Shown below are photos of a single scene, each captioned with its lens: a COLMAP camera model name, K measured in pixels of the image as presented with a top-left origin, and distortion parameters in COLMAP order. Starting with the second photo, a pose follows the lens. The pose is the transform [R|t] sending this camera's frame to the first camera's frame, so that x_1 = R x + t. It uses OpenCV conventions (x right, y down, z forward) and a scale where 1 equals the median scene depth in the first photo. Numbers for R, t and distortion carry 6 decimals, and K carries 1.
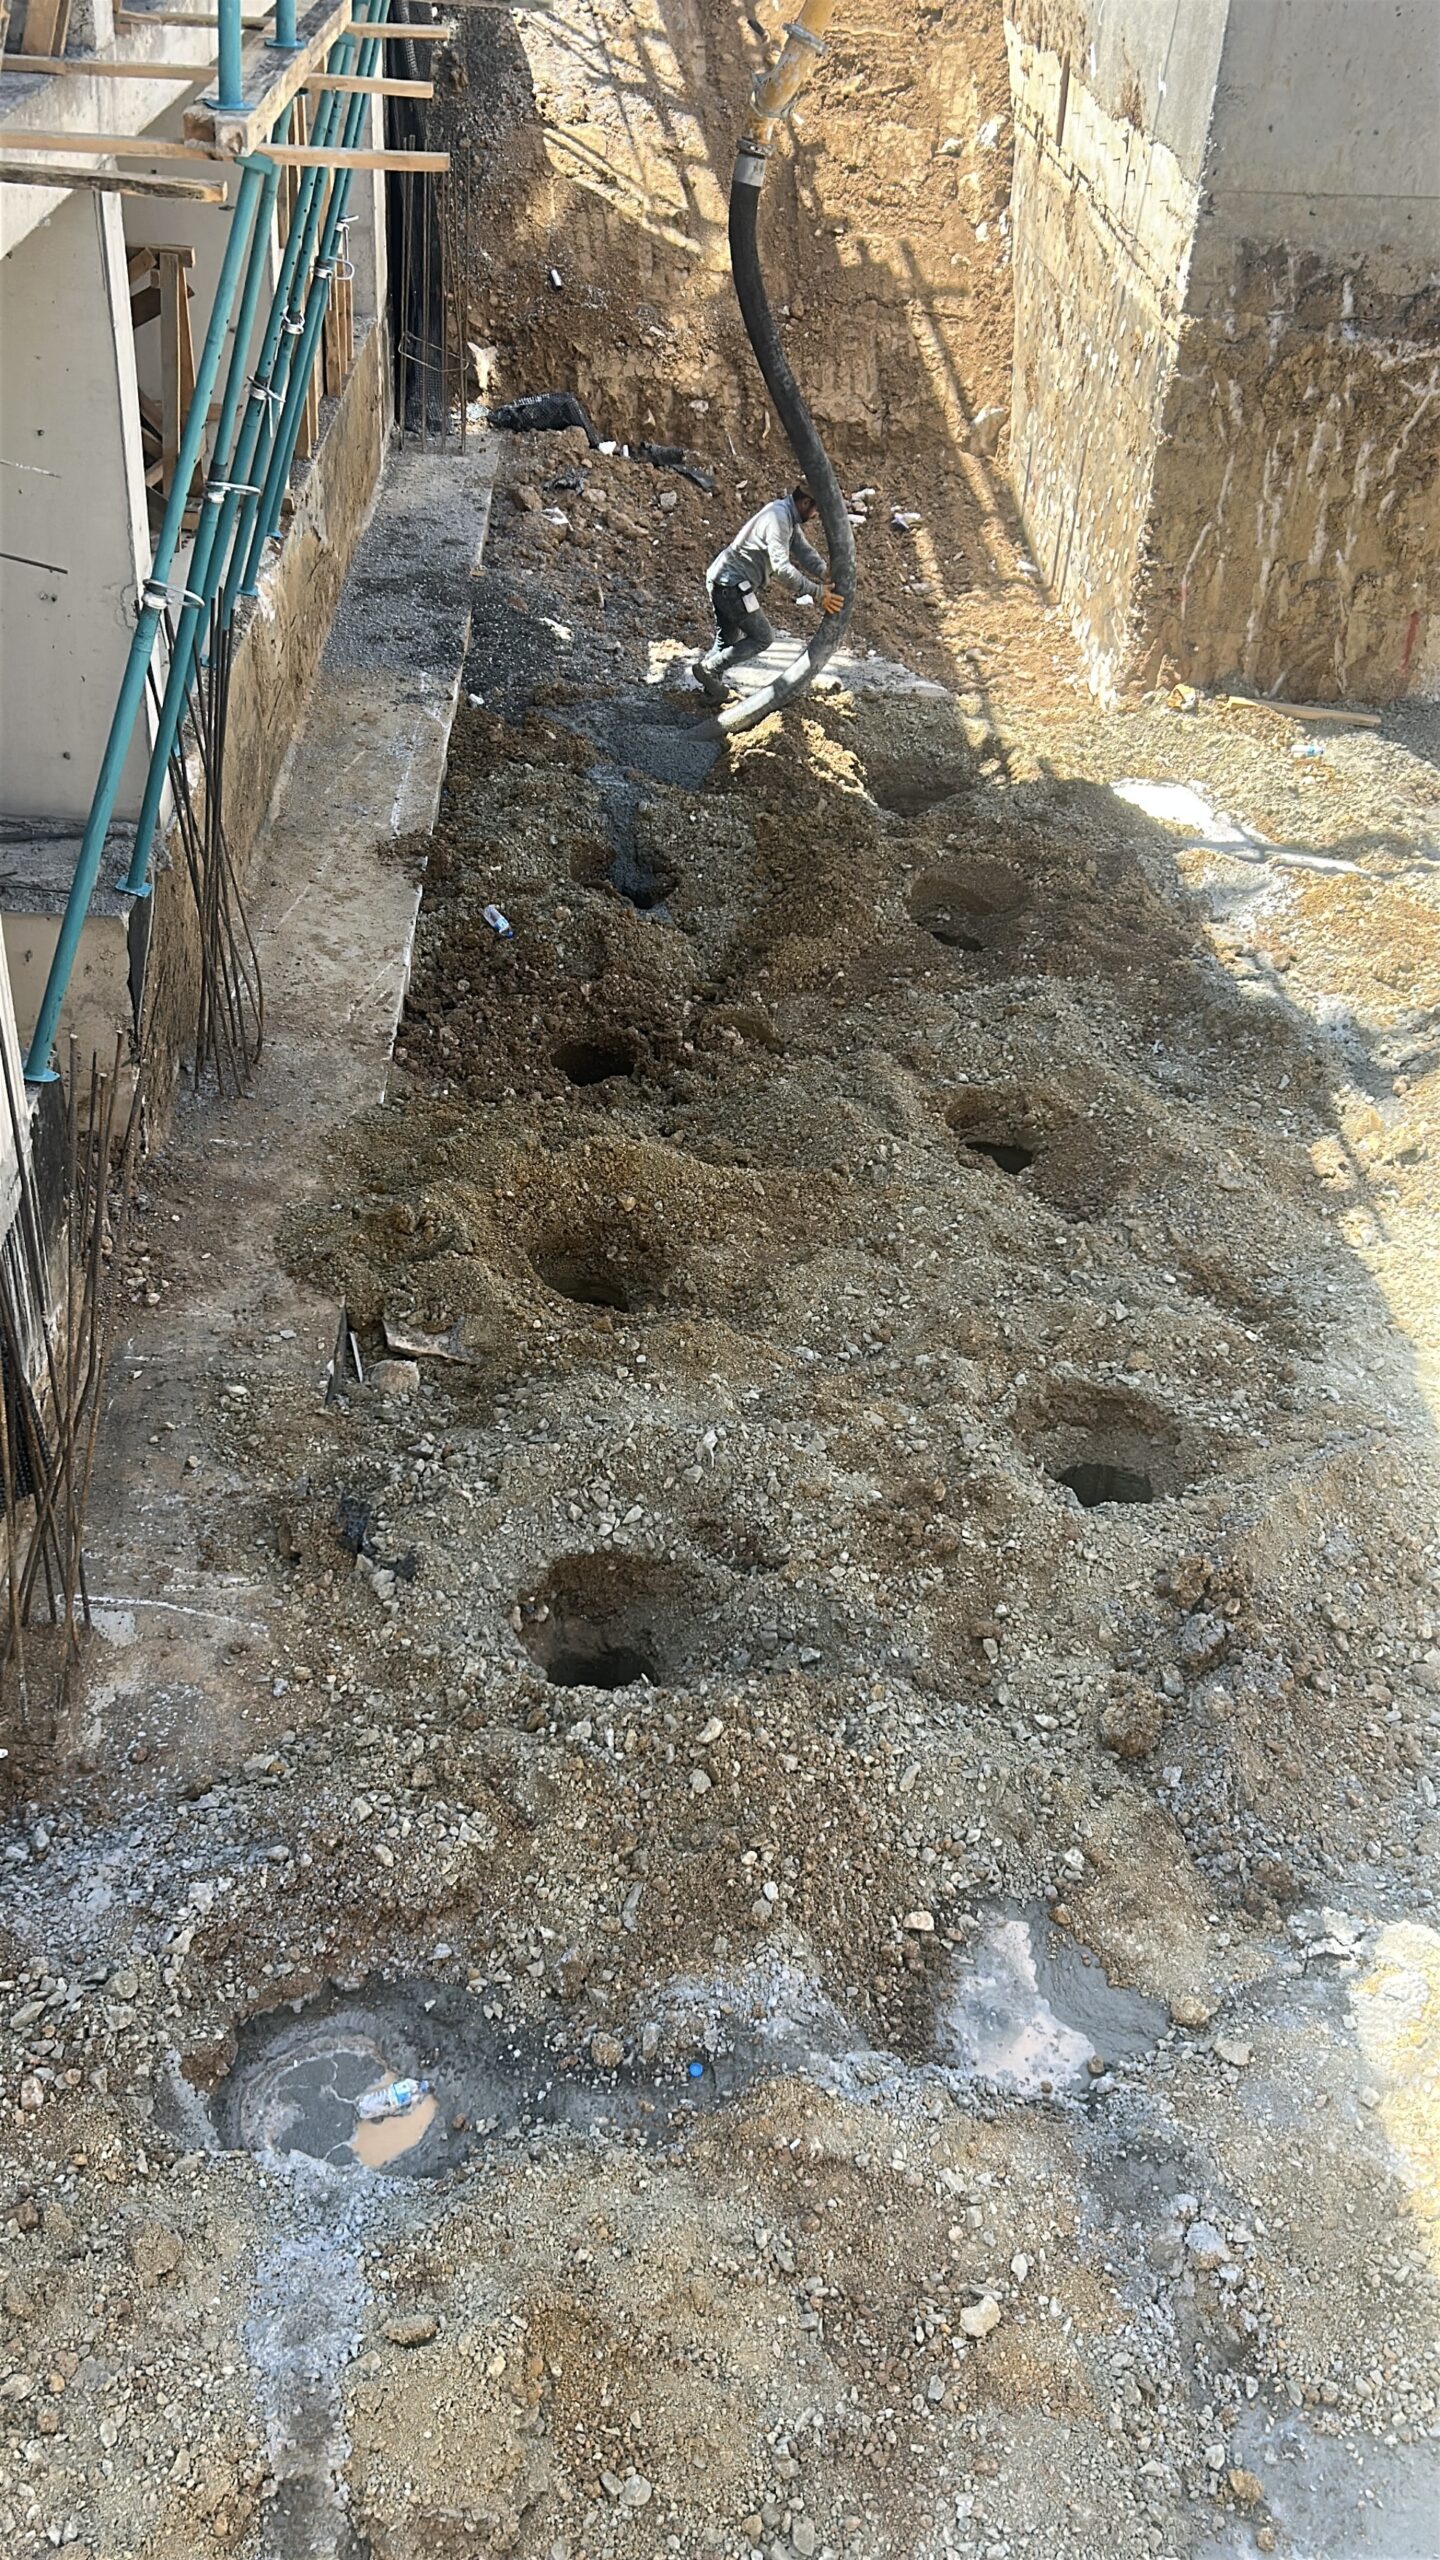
lens RADIAL K [[2406.3, 0, 715.1], [0, 2406.3, 1288.9], [0, 0, 1]] dist [0.031213, 0.000000]
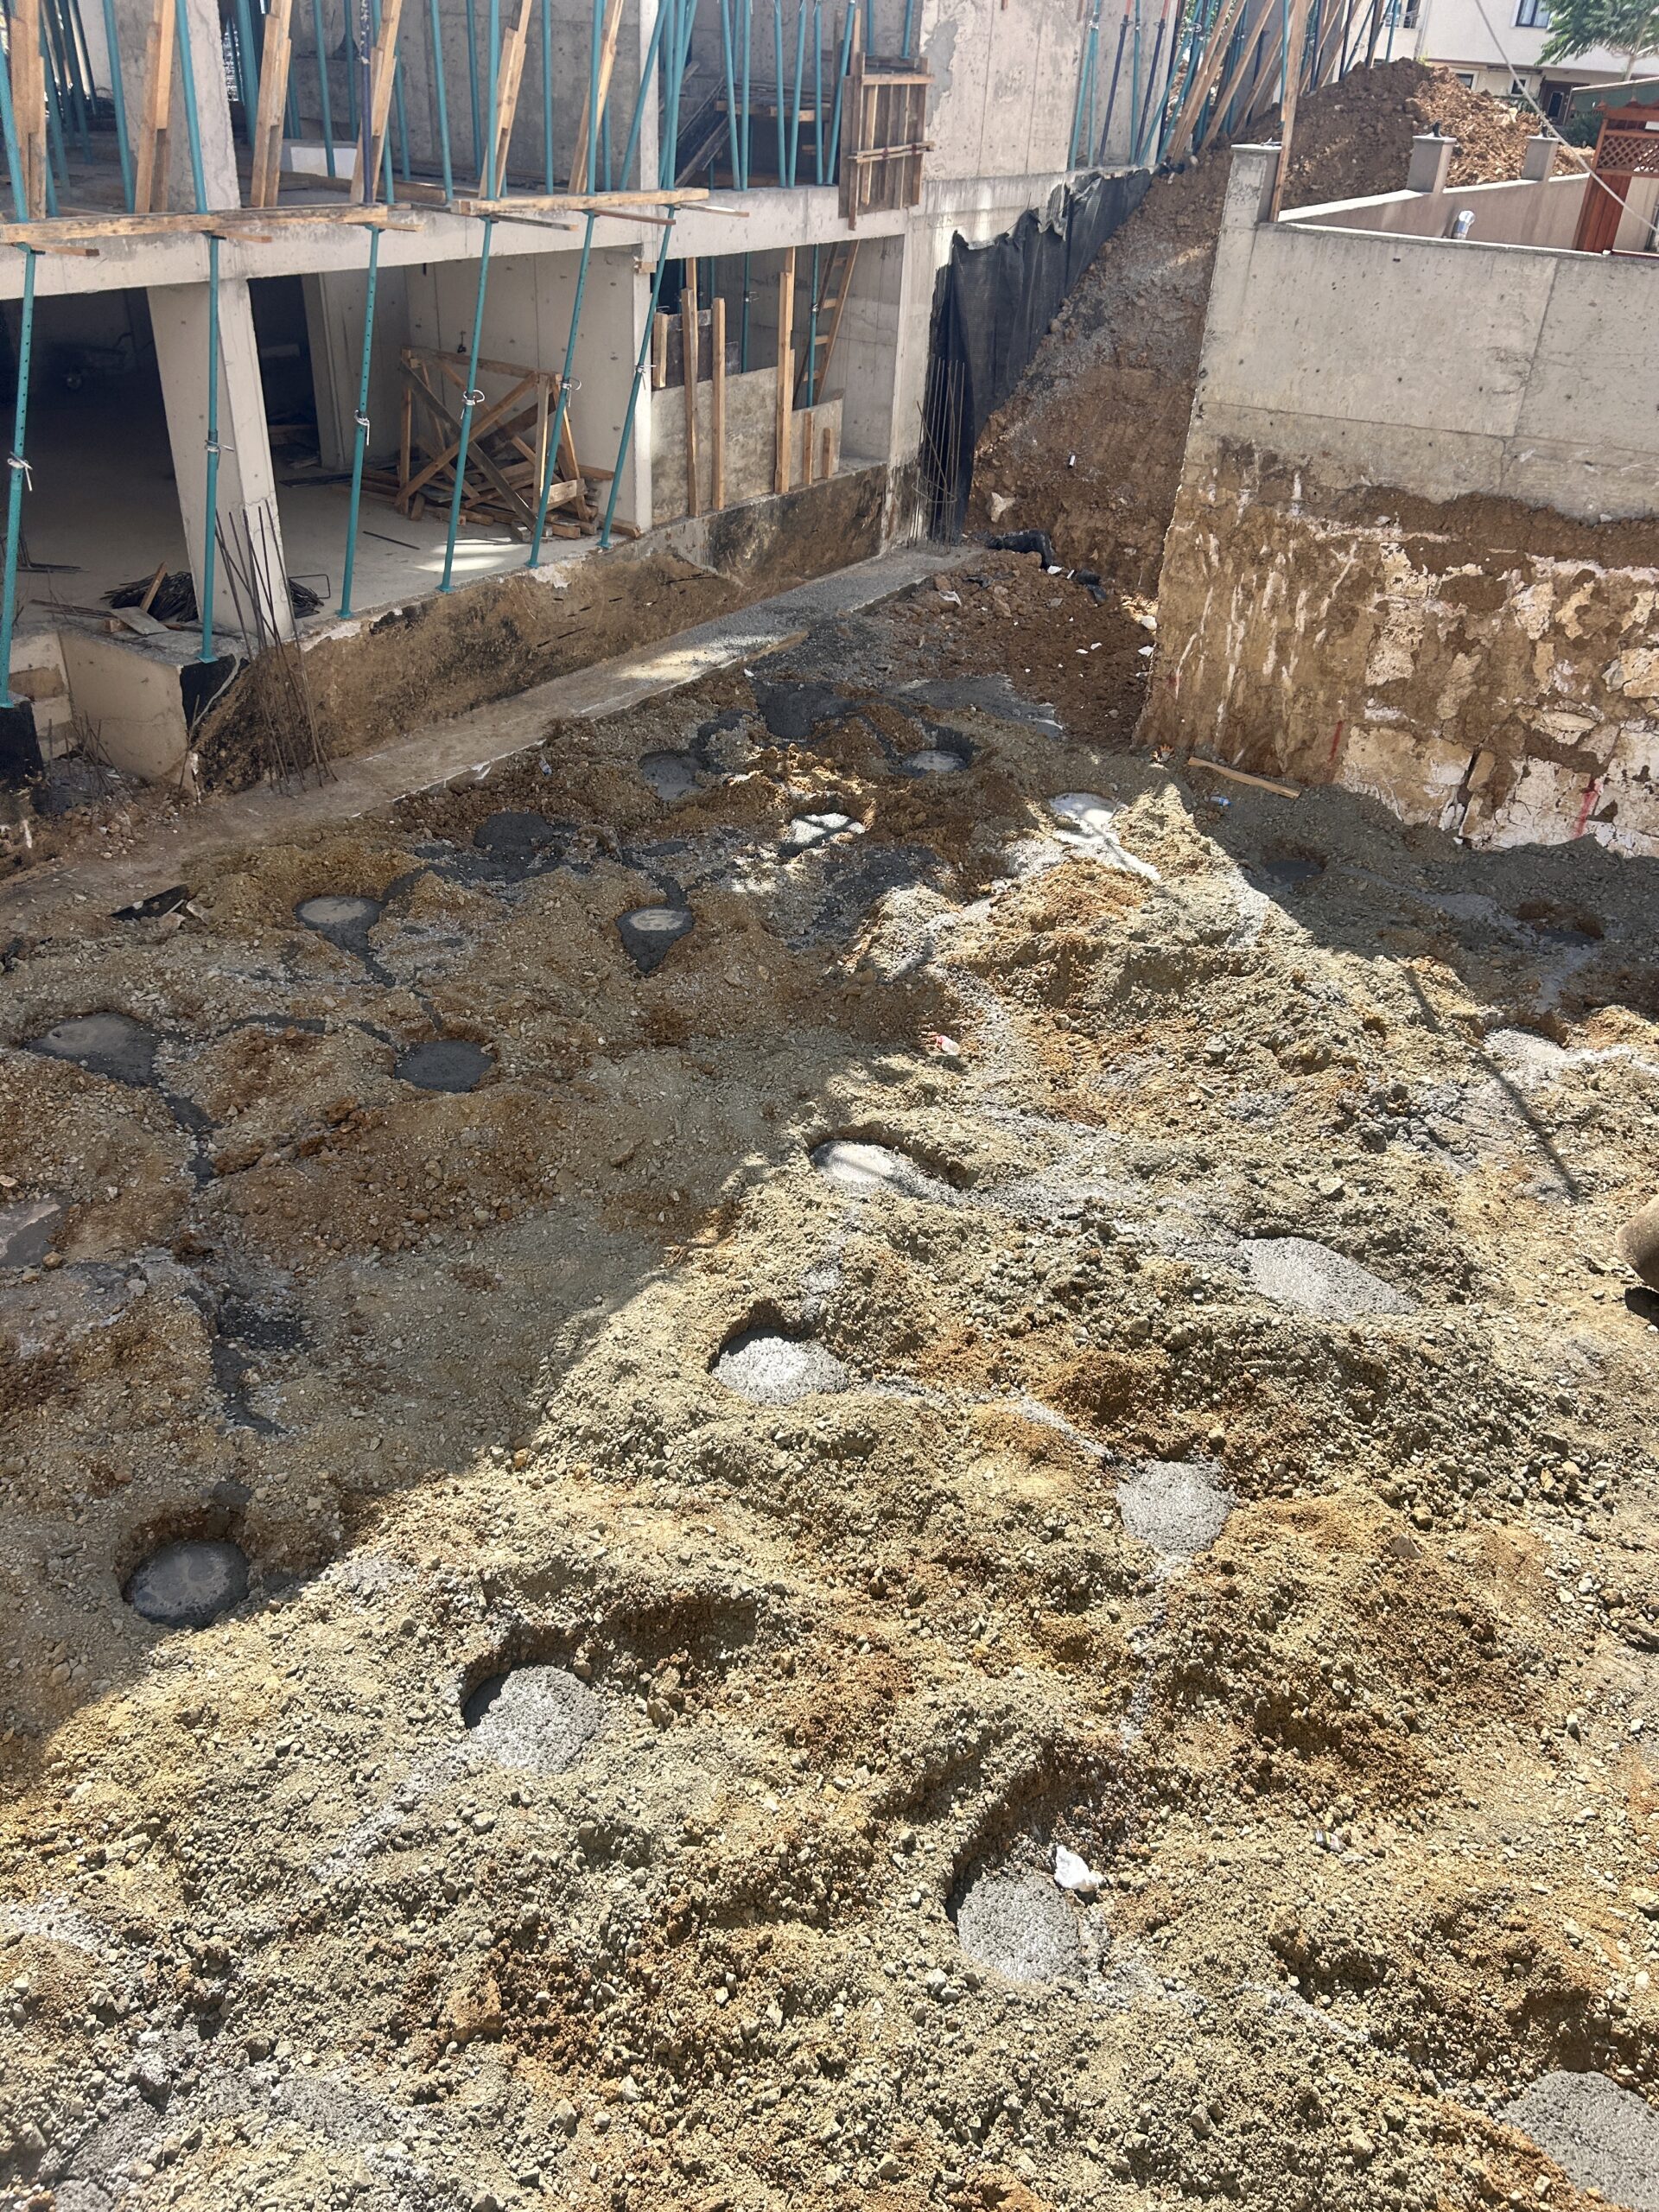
lens RADIAL K [[1674.0, 0, 829.8], [0, 1674.0, 1091.8], [0, 0, 1]] dist [0.052816, -0.057403]
pose [[0.839554, 0.272823, -0.469806, 0.580496], [-0.304415, 0.952496, 0.009132, -0.003026], [0.449979, 0.135349, 0.882723, 0.066084]]
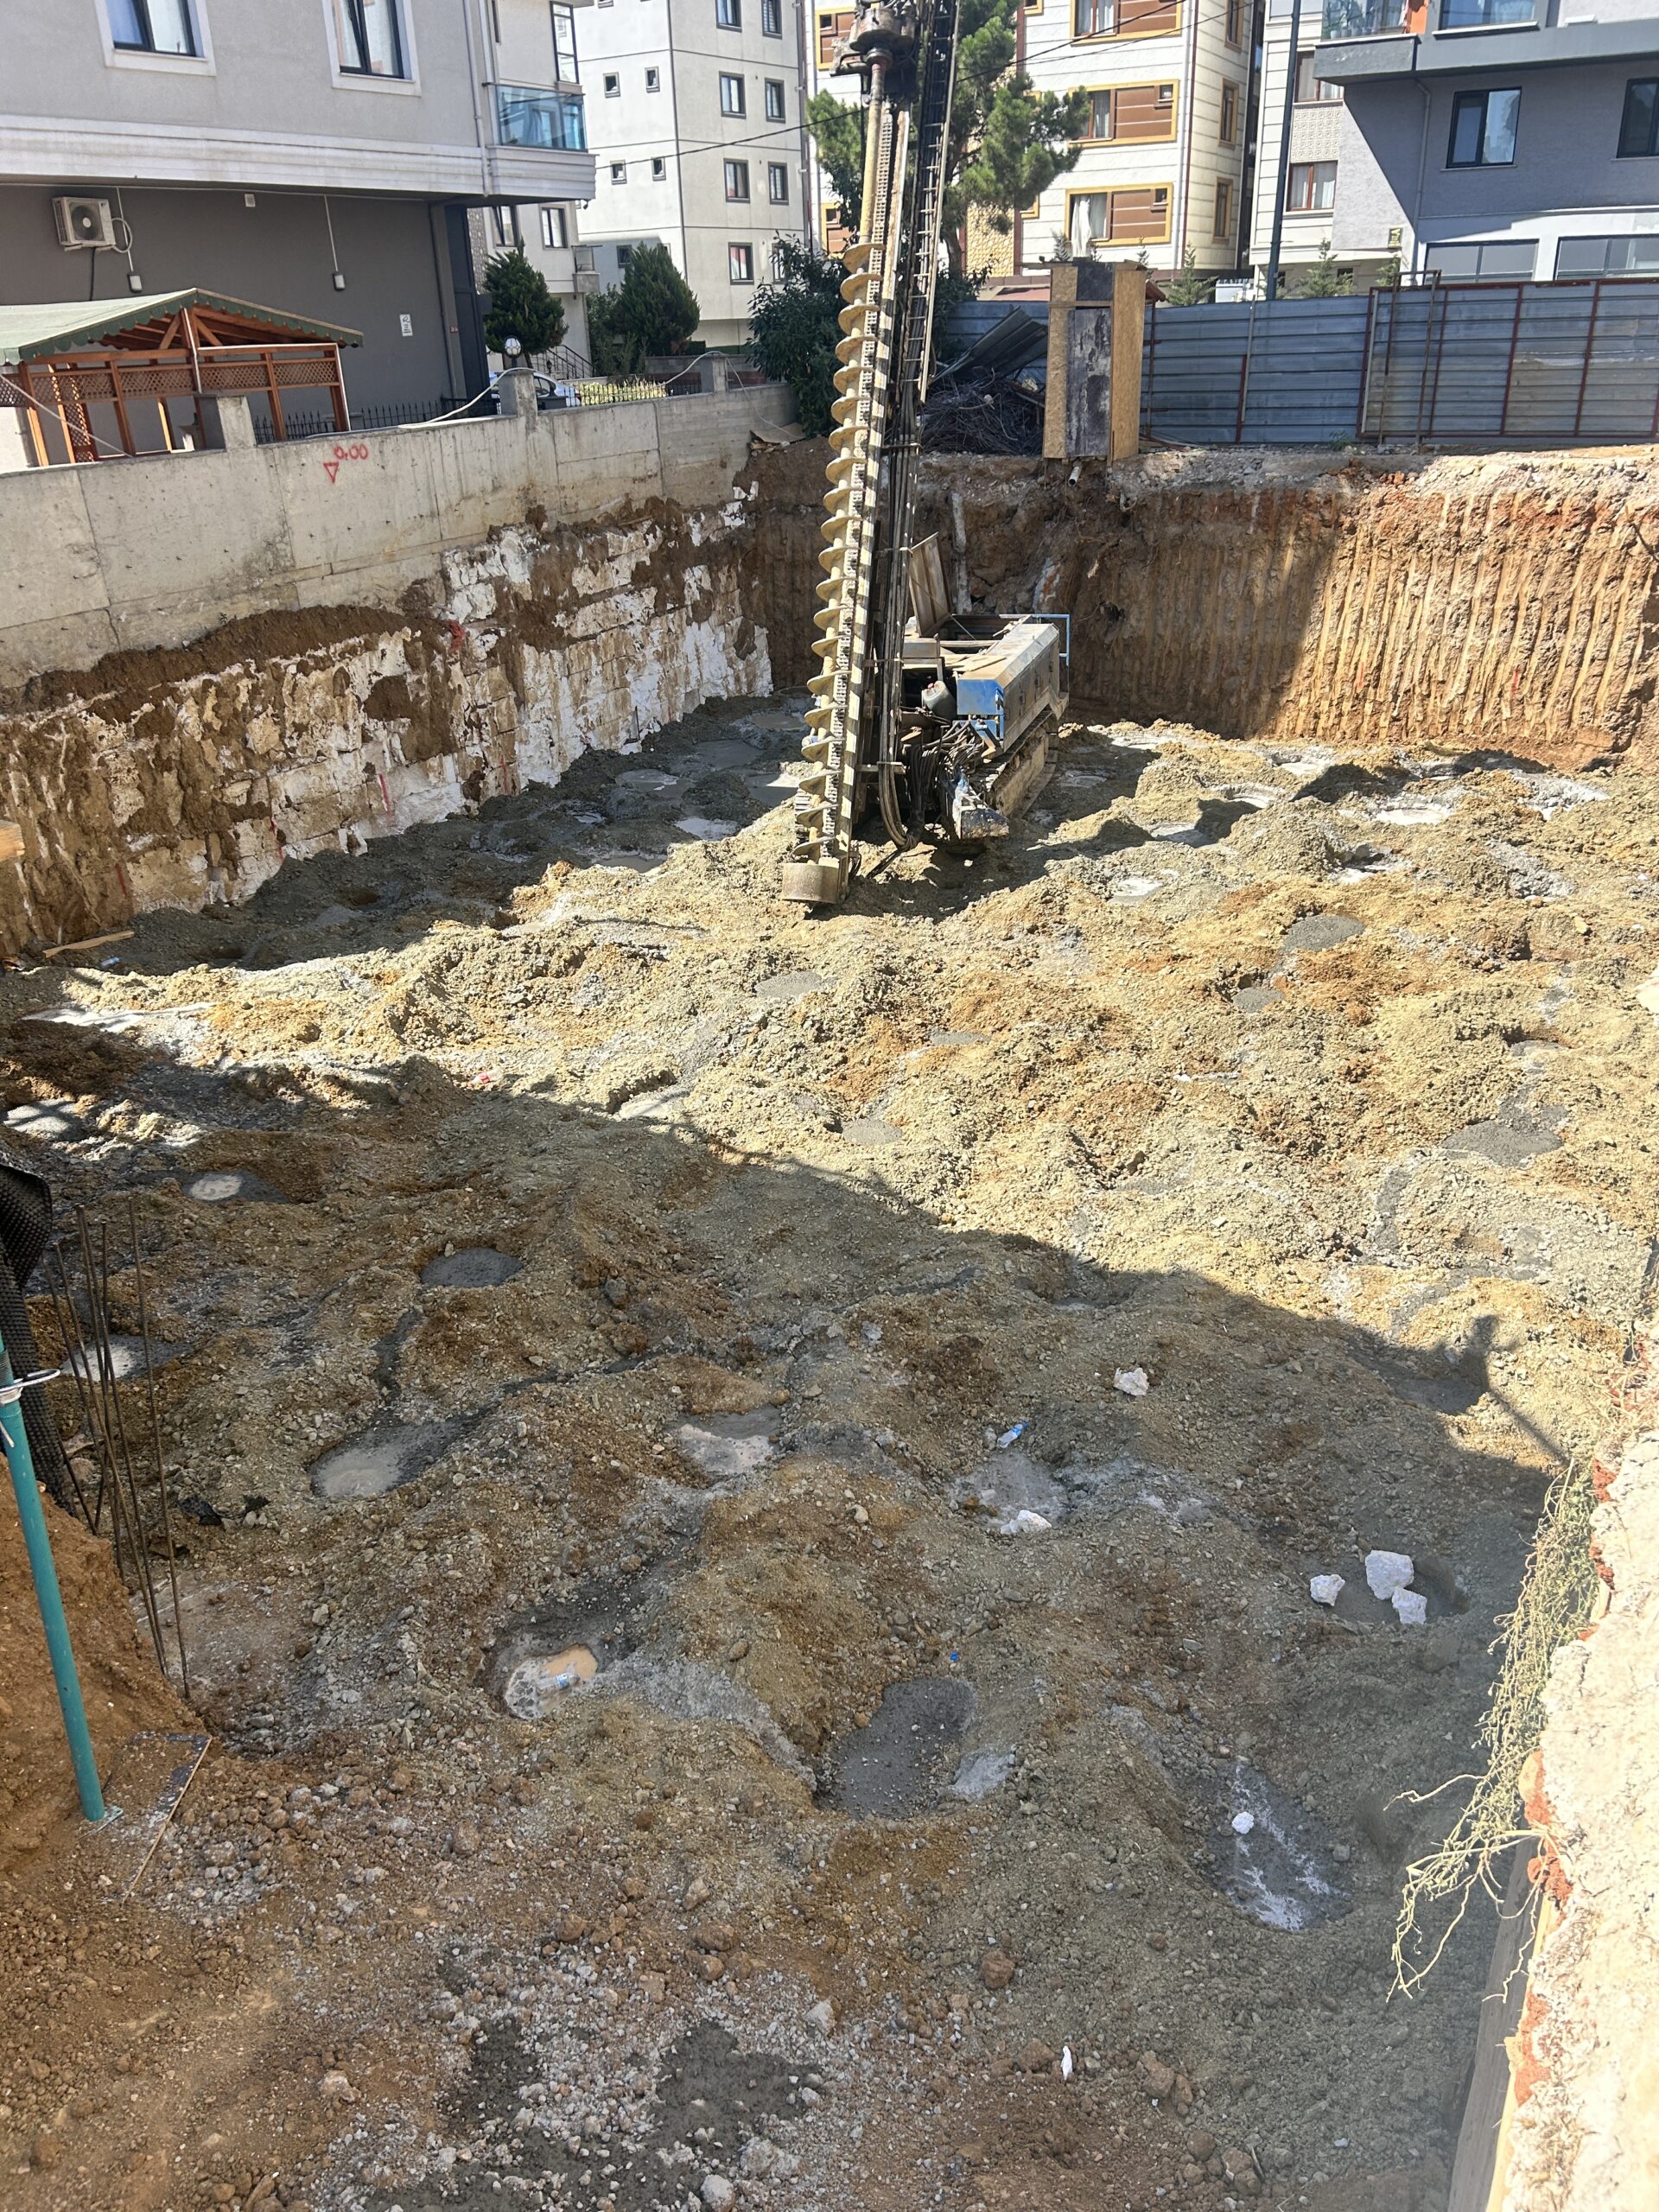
lens RADIAL K [[1674.0, 0, 831.3], [0, 1674.0, 1127.4], [0, 0, 1]] dist [0.052816, -0.057403]
pose [[0.575715, -0.430516, 0.695132, -0.301360], [0.511250, 0.853010, 0.104872, -0.008577], [-0.638103, 0.295010, 0.711192, -0.040667]]
